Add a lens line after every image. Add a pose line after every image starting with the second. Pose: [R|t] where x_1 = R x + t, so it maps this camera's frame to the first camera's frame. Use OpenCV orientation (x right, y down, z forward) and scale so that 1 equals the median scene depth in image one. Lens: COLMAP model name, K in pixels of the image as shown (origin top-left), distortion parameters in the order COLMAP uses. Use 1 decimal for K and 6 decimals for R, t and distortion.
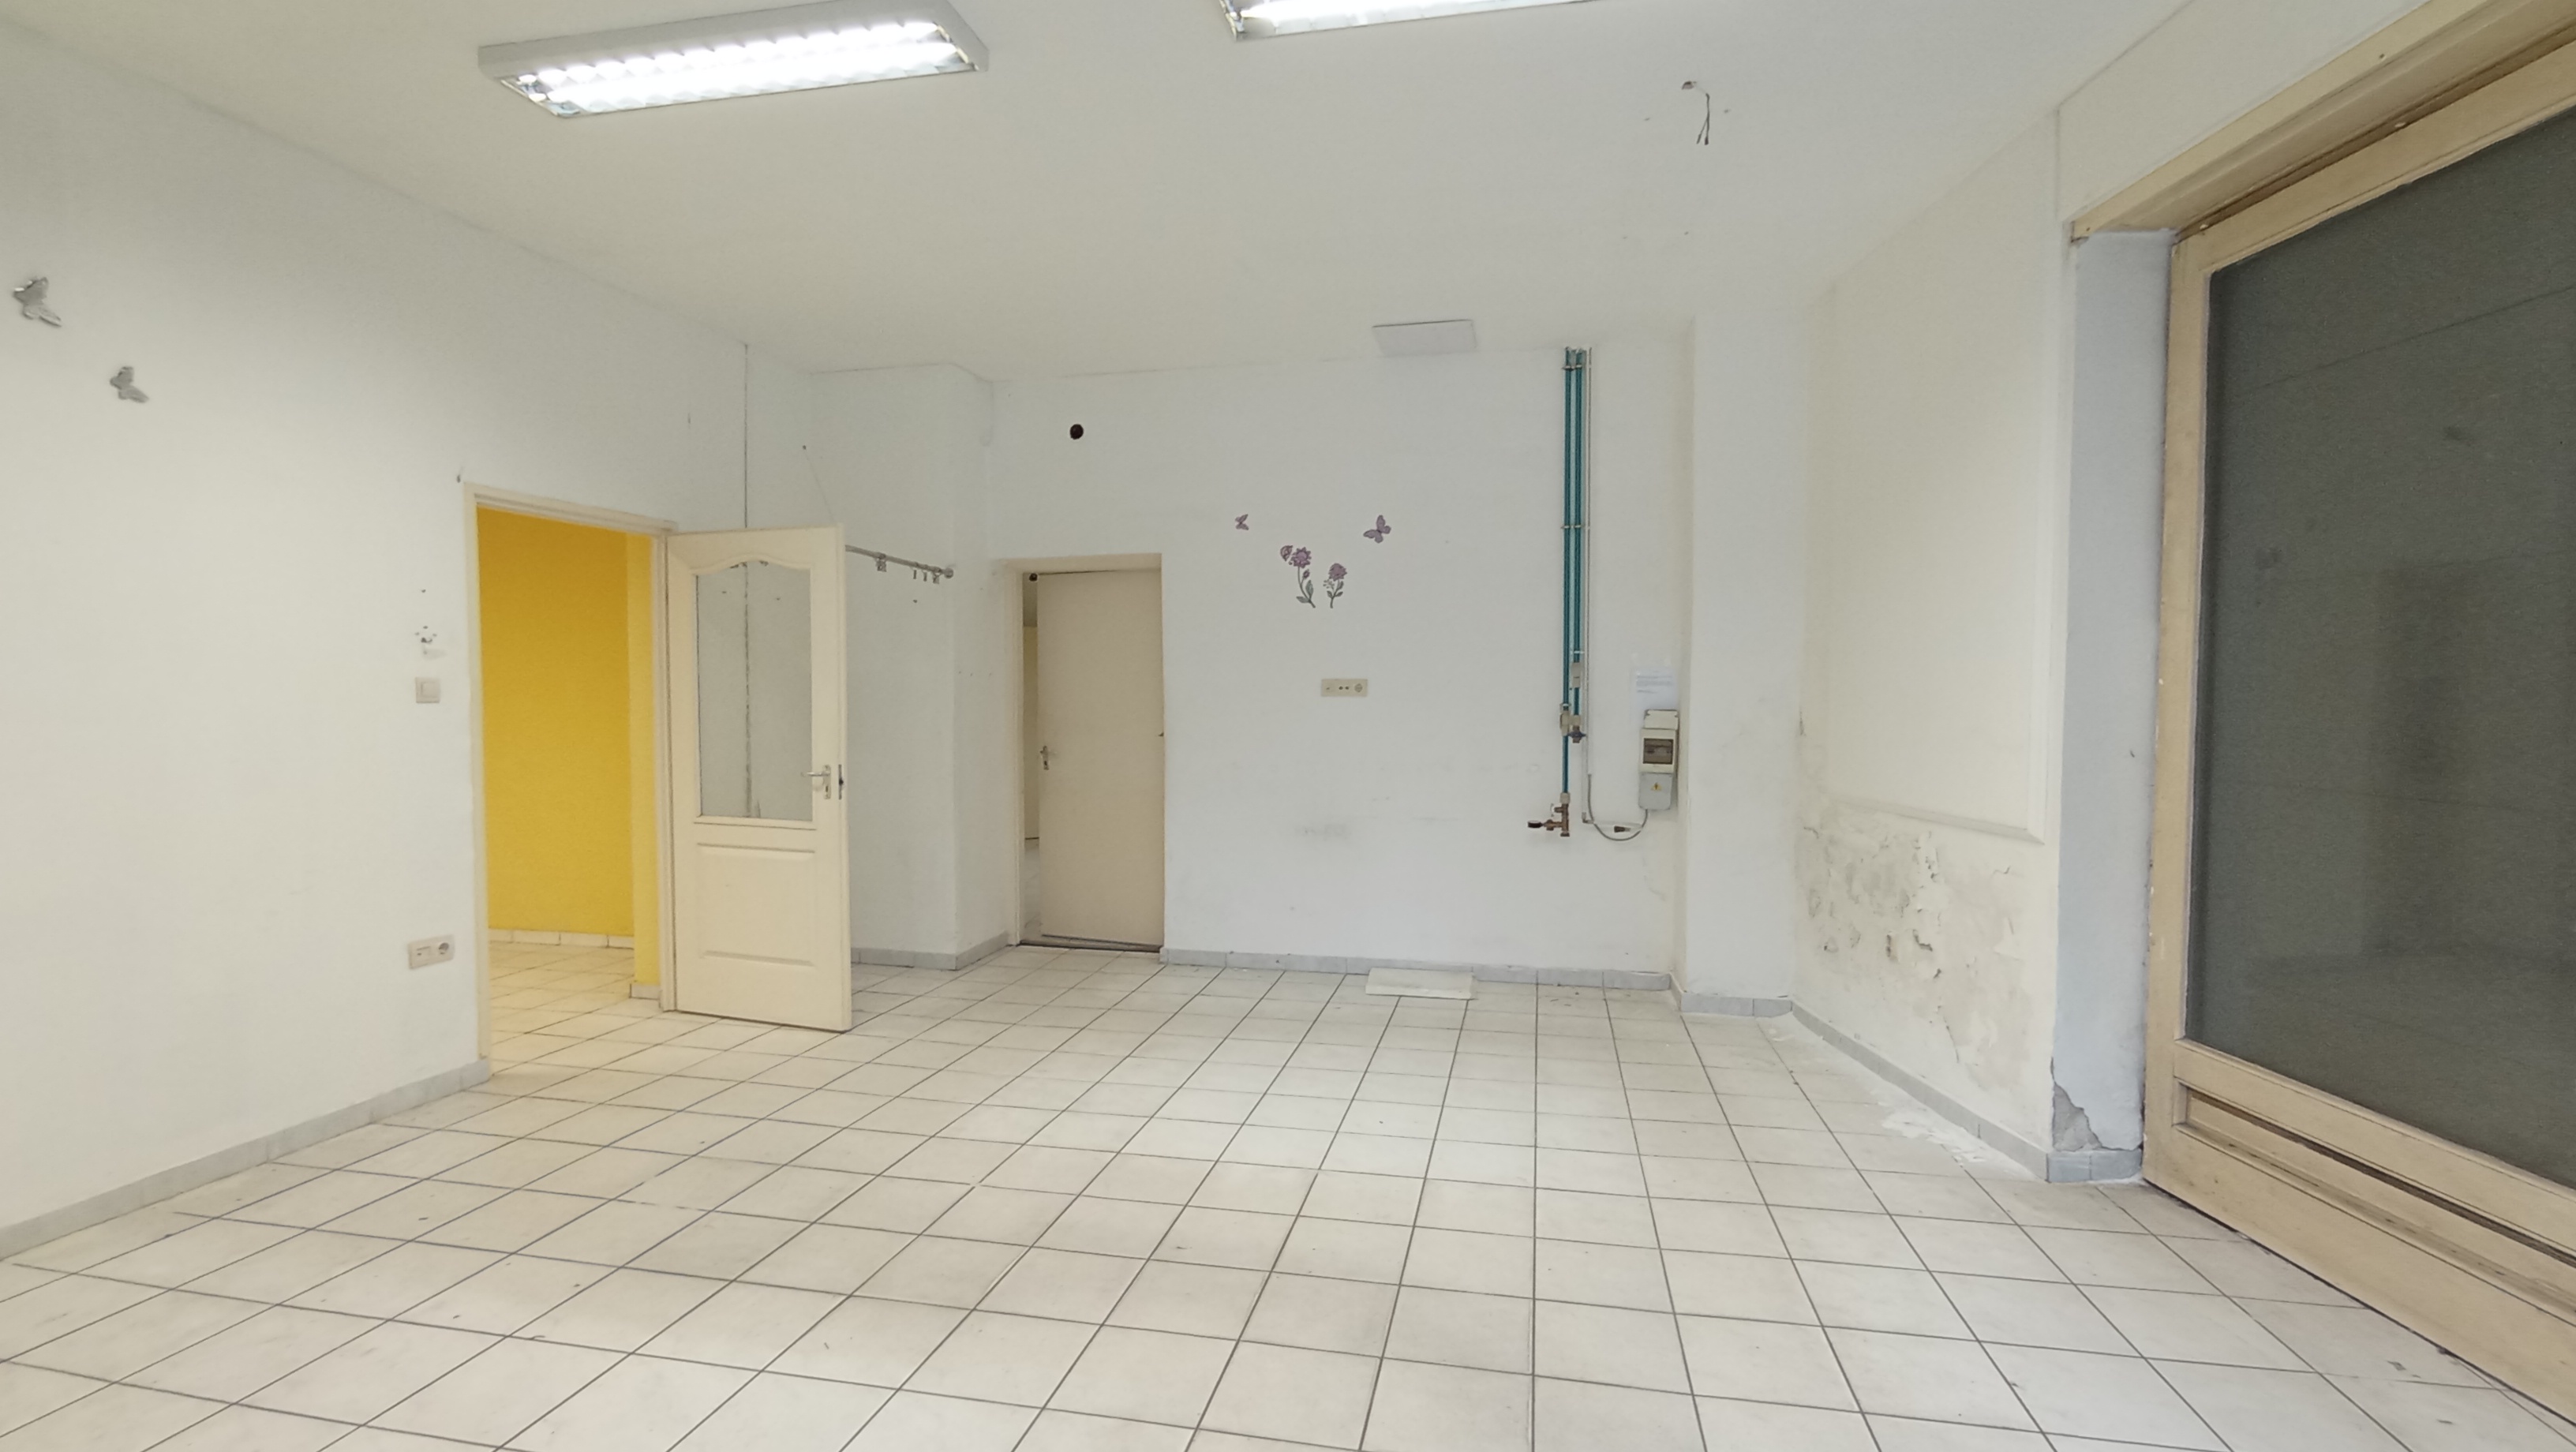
lens RADIAL K [[1160.4, 0, 1294.0], [0, 1160.4, 732.8], [0, 0, 1]] dist [-0.043822, 0.031398]
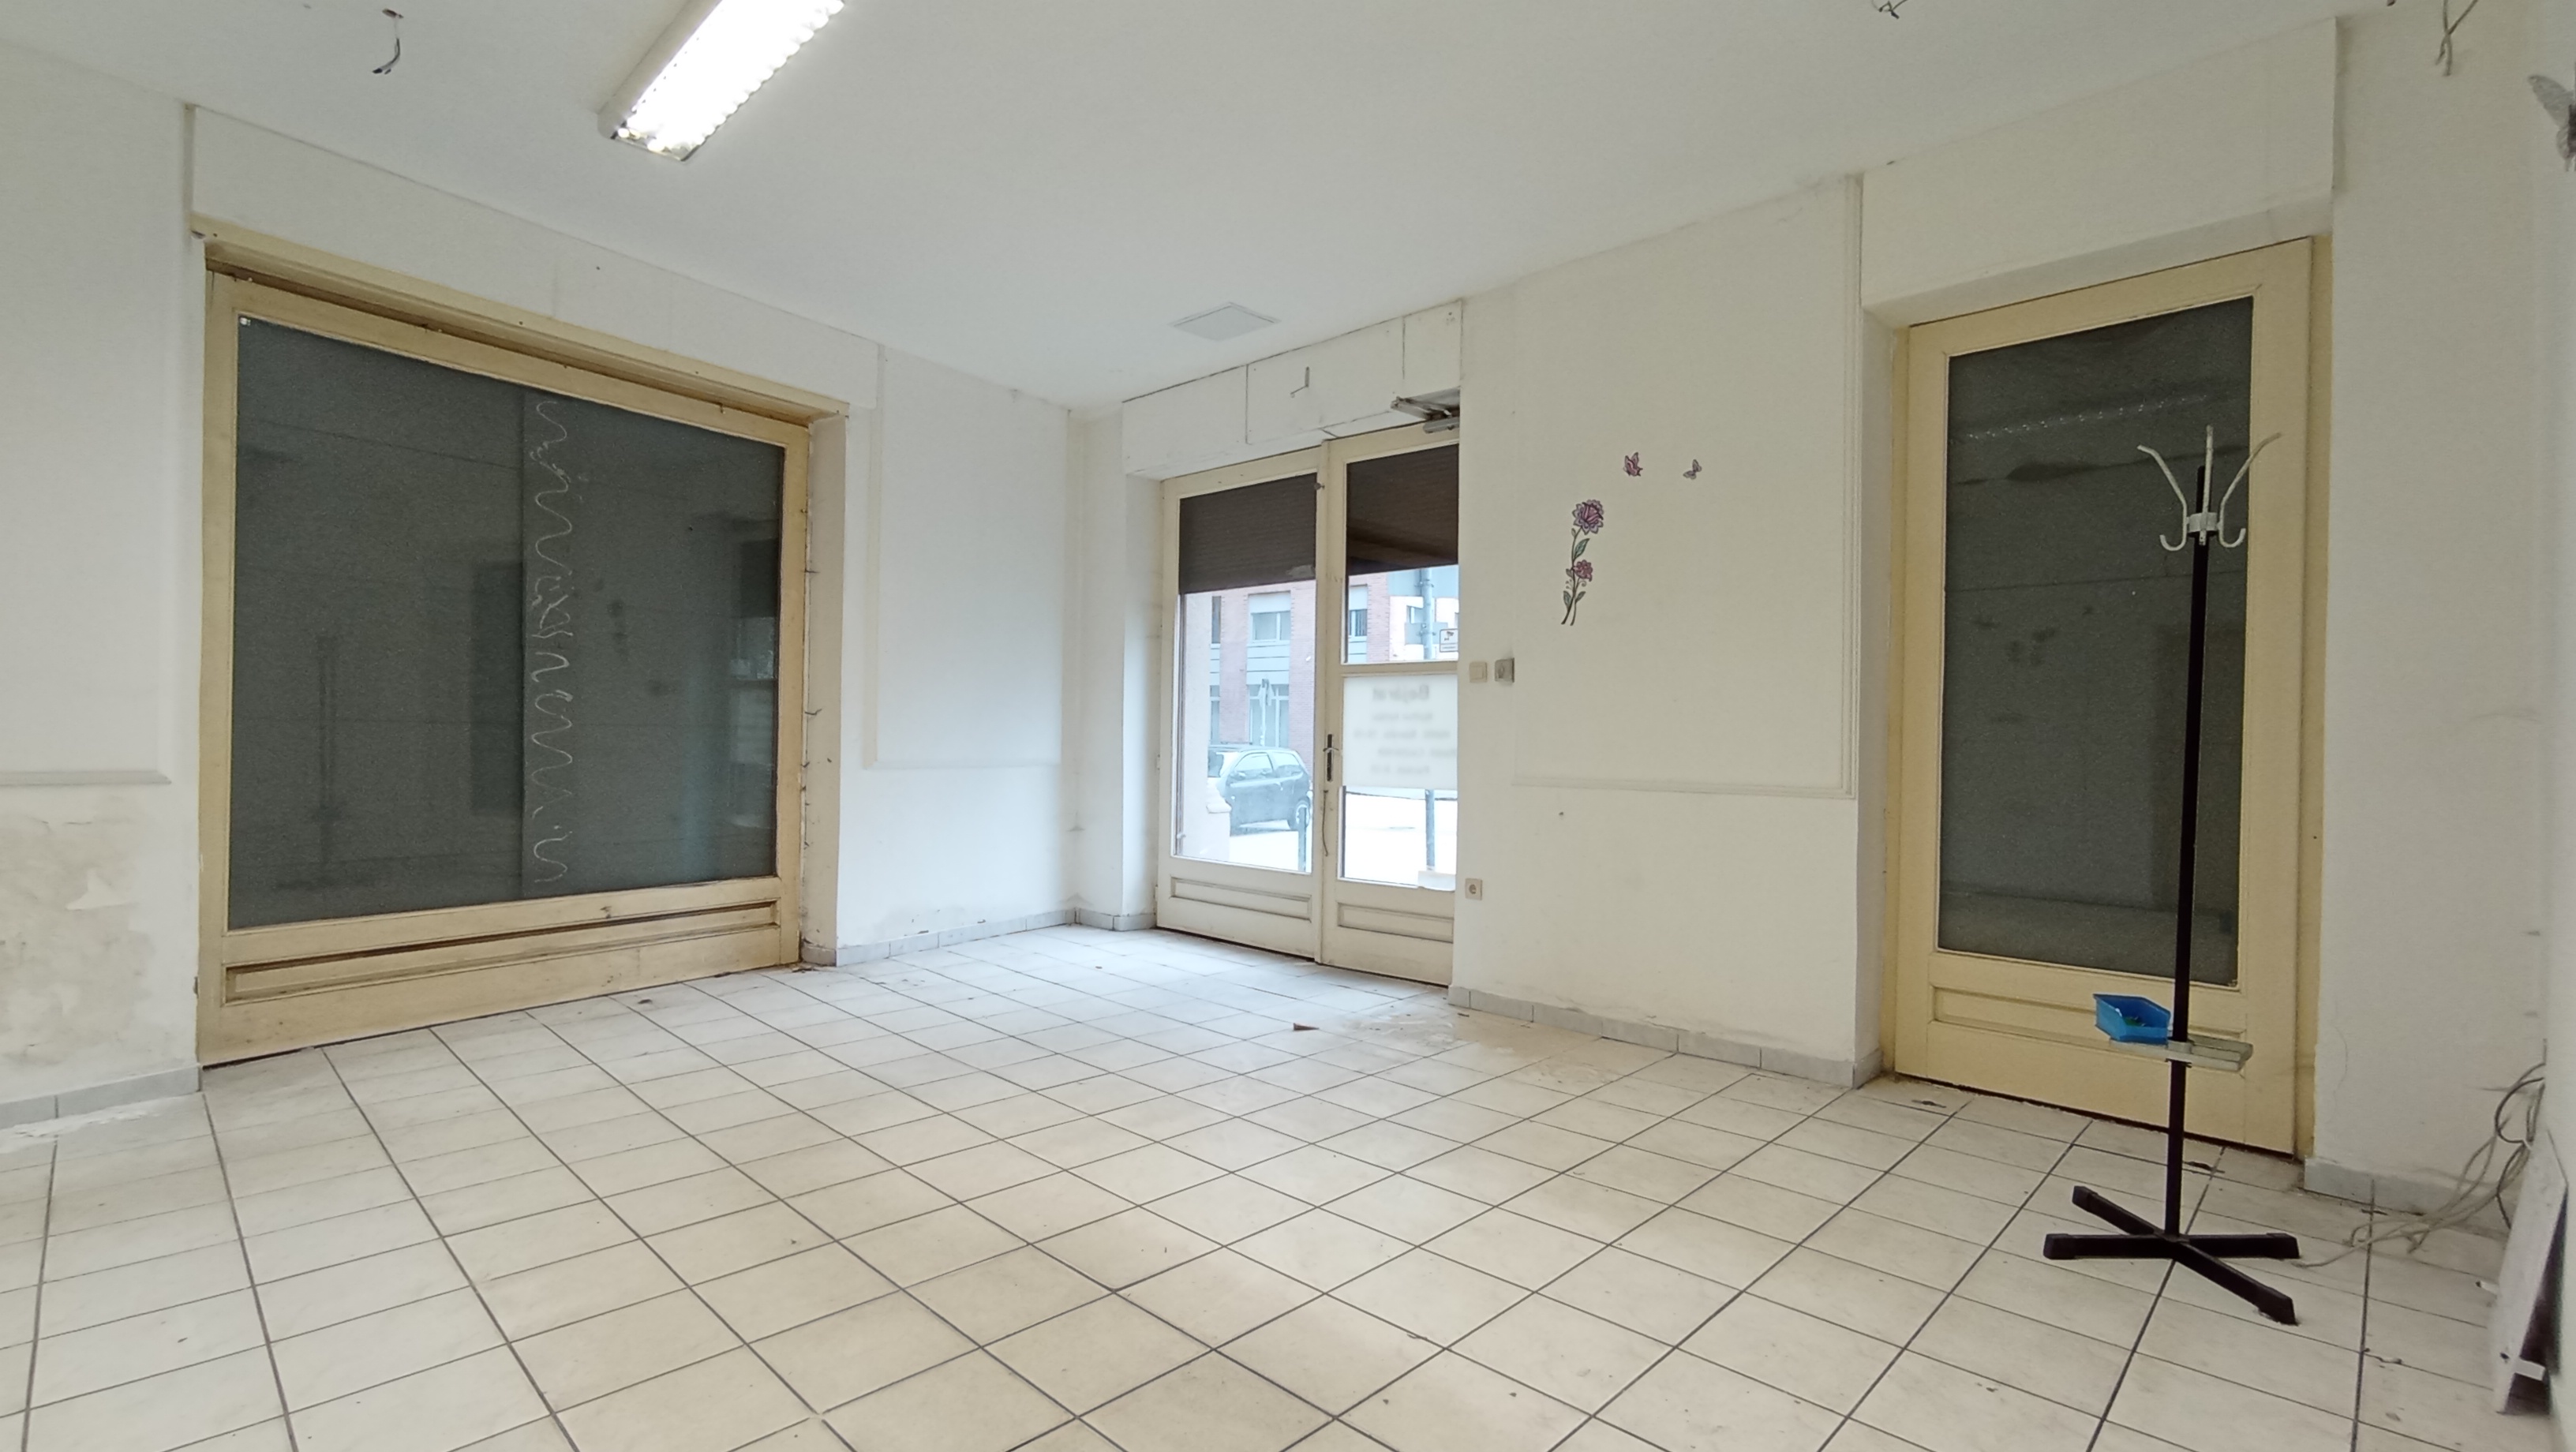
lens RADIAL K [[1160.4, 0, 1294.0], [0, 1160.4, 732.8], [0, 0, 1]] dist [-0.043822, 0.031398]
pose [[-0.851126, -0.011922, 0.524825, -0.661450], [0.000270, 0.999732, 0.023148, 0.022375], [-0.524961, 0.019844, -0.850895, 1.144515]]
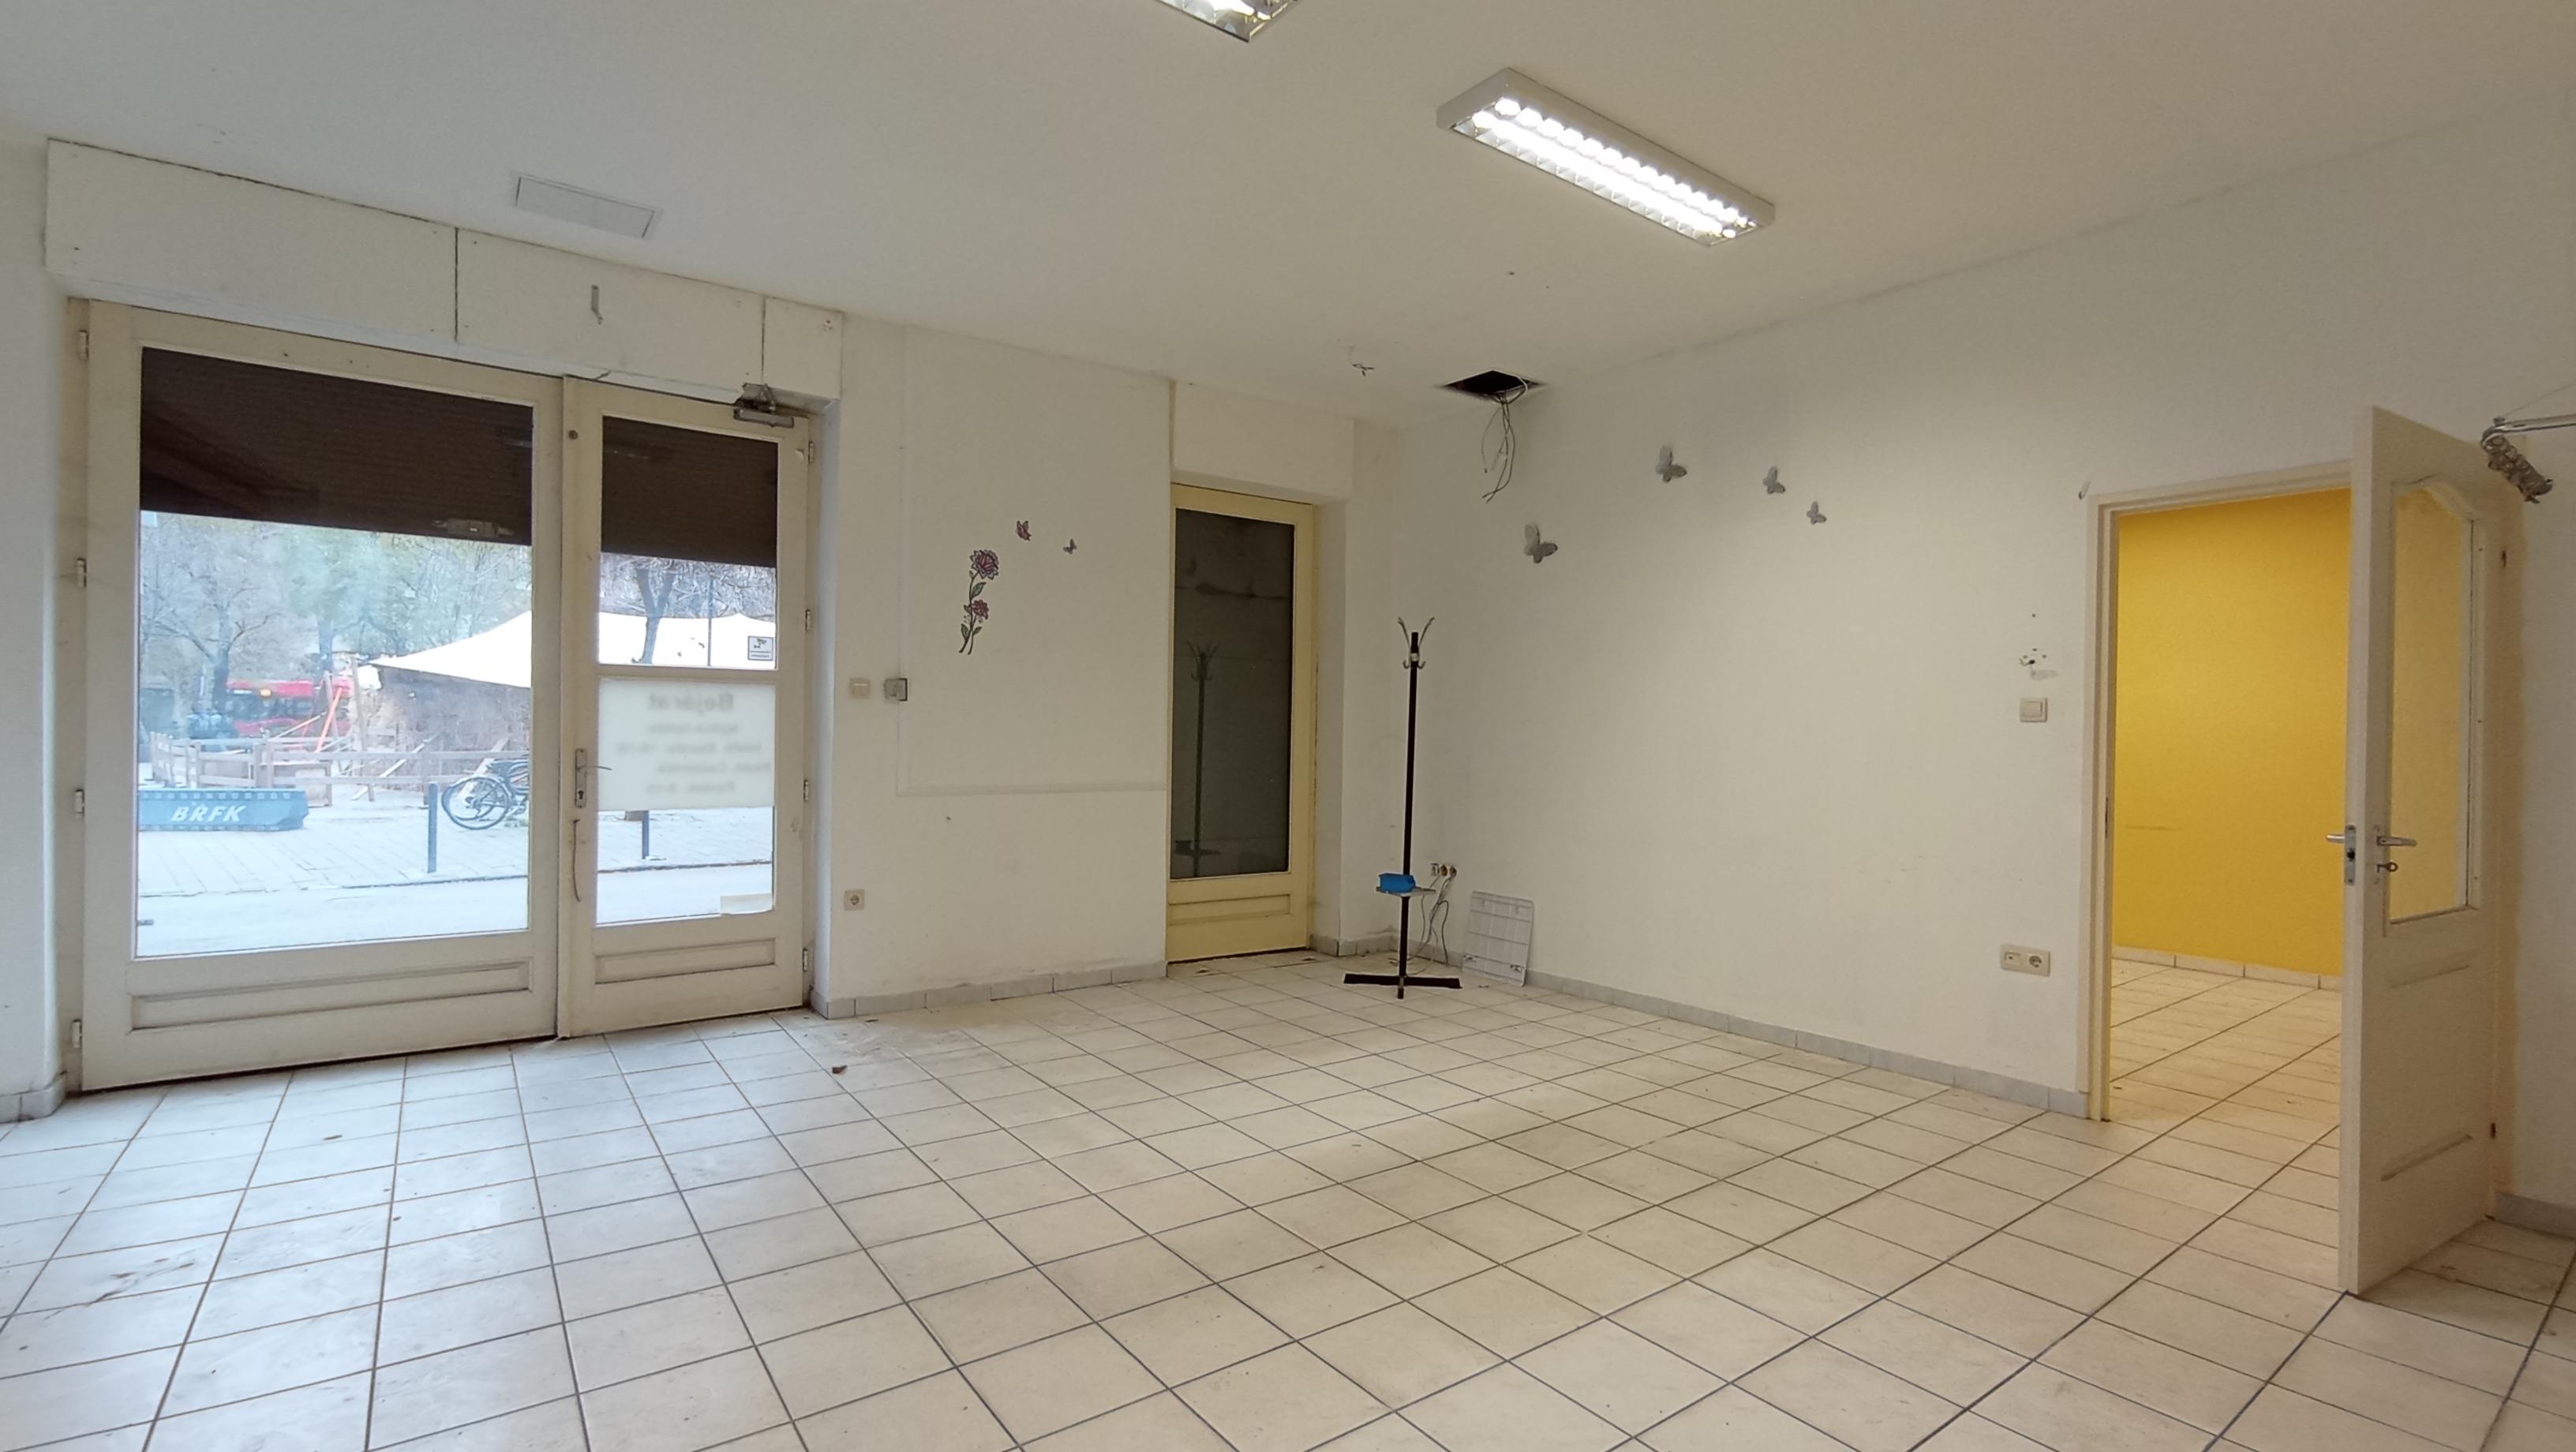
lens RADIAL K [[1160.4, 0, 1294.0], [0, 1160.4, 732.8], [0, 0, 1]] dist [-0.043822, 0.031398]
pose [[-0.657651, -0.007408, -0.753287, 0.474472], [-0.039060, 0.998942, 0.024277, -0.015139], [0.752310, 0.045390, -0.657244, 1.179172]]
